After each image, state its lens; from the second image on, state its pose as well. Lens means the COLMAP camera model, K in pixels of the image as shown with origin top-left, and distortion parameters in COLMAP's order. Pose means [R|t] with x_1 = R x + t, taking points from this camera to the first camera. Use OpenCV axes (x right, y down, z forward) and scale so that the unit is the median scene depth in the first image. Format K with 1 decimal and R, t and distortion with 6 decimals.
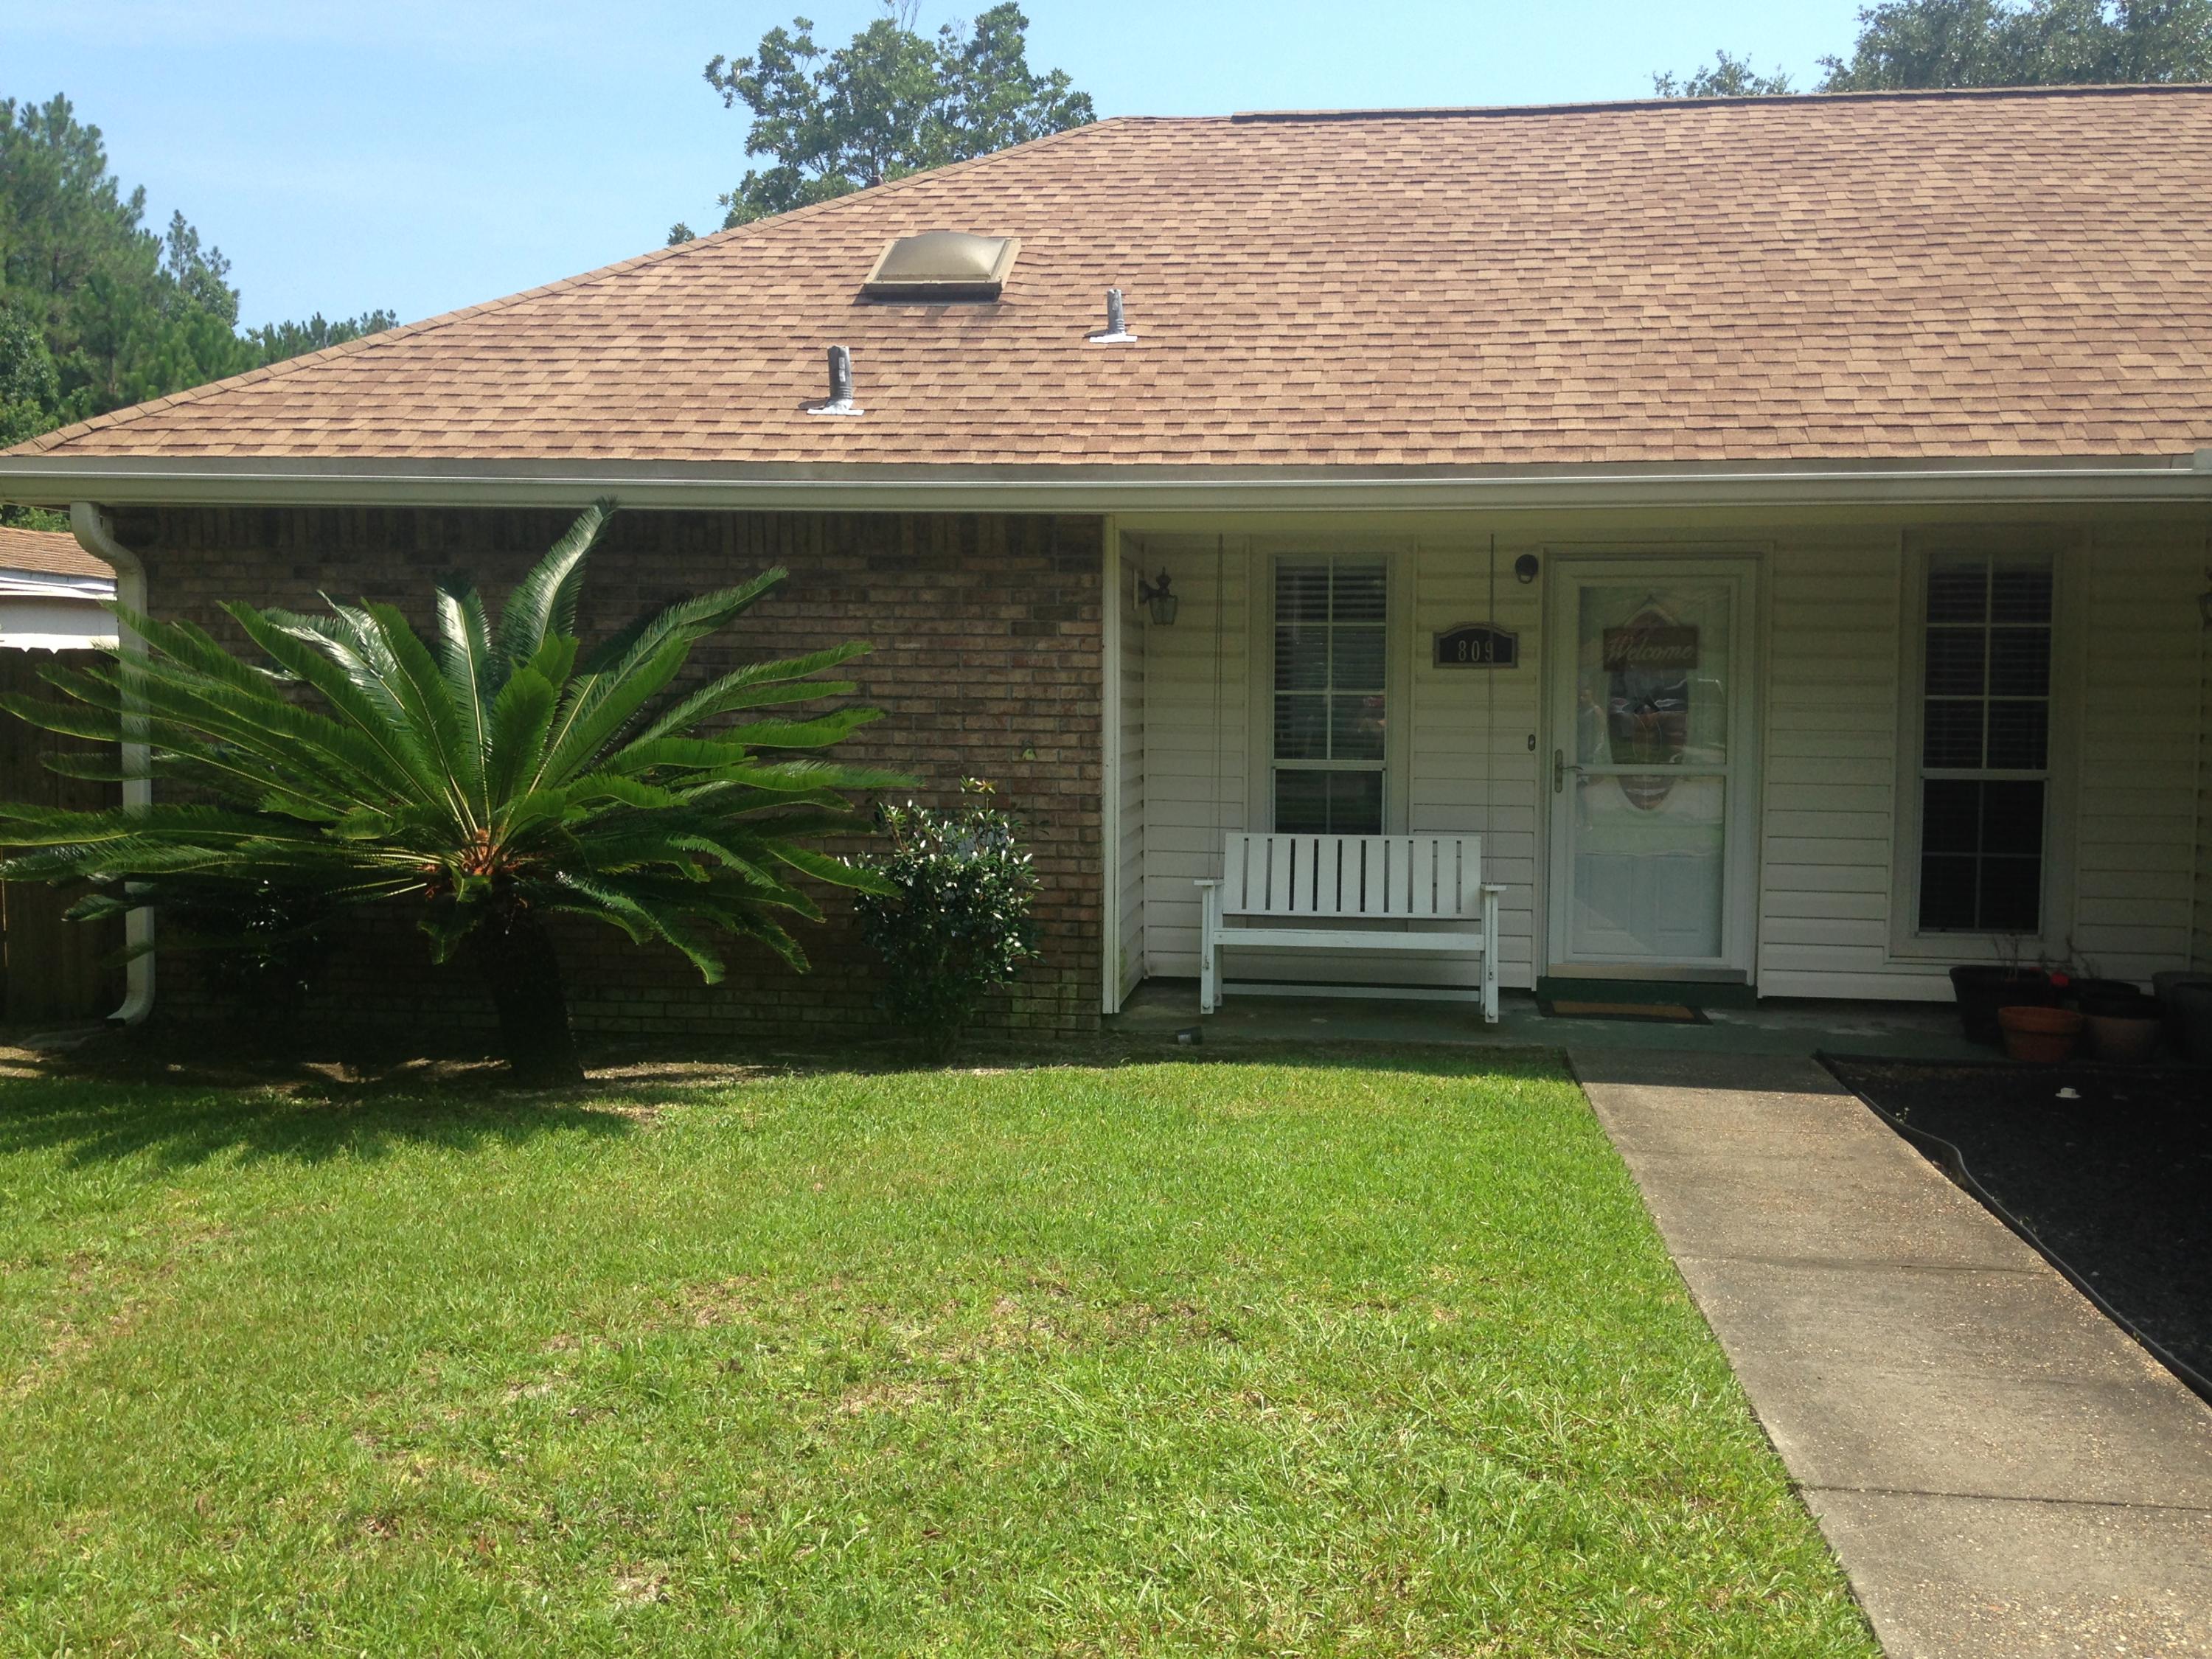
lens RADIAL K [[2084.7, 0, 1137.1], [0, 2084.7, 736.8], [0, 0, 1]] dist [0.327074, -0.645440]
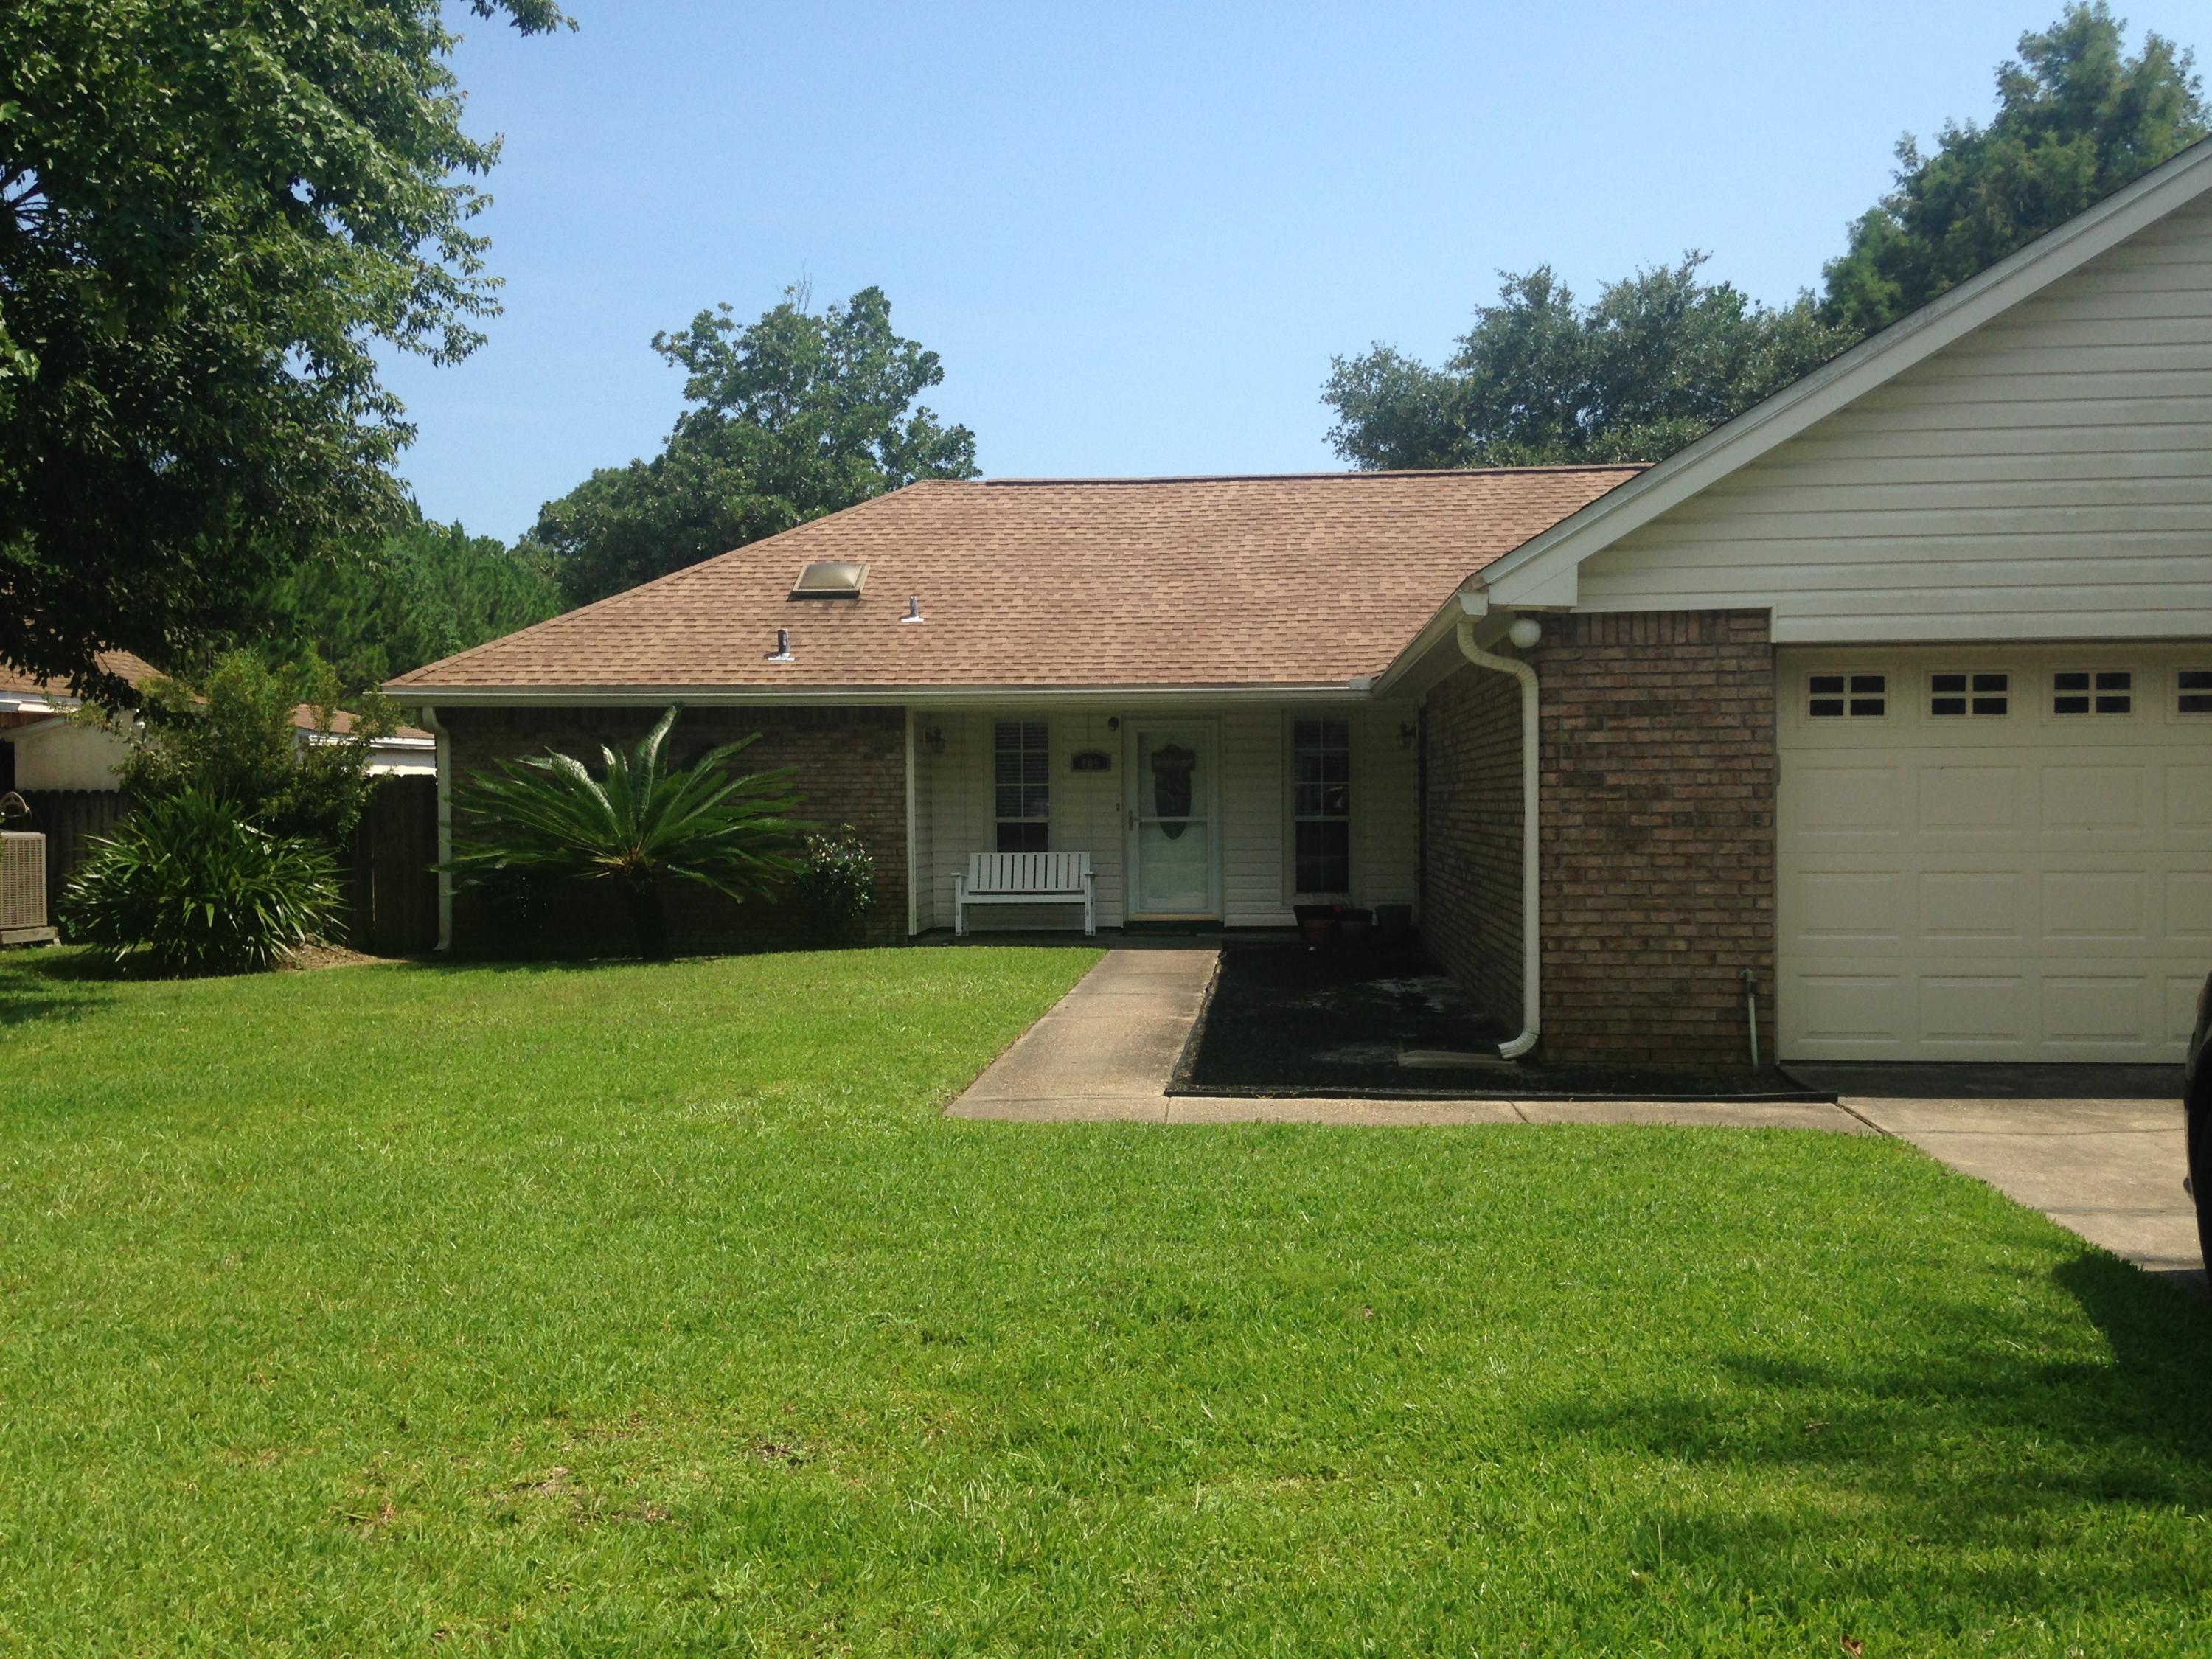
lens RADIAL K [[2084.7, 0, 1137.1], [0, 2084.7, 736.8], [0, 0, 1]] dist [0.327074, -0.645440]
pose [[0.998582, -0.014182, 0.051318, 0.102626], [0.016736, 0.998625, -0.049687, 0.037024], [-0.050543, 0.050476, 0.997446, -1.090849]]
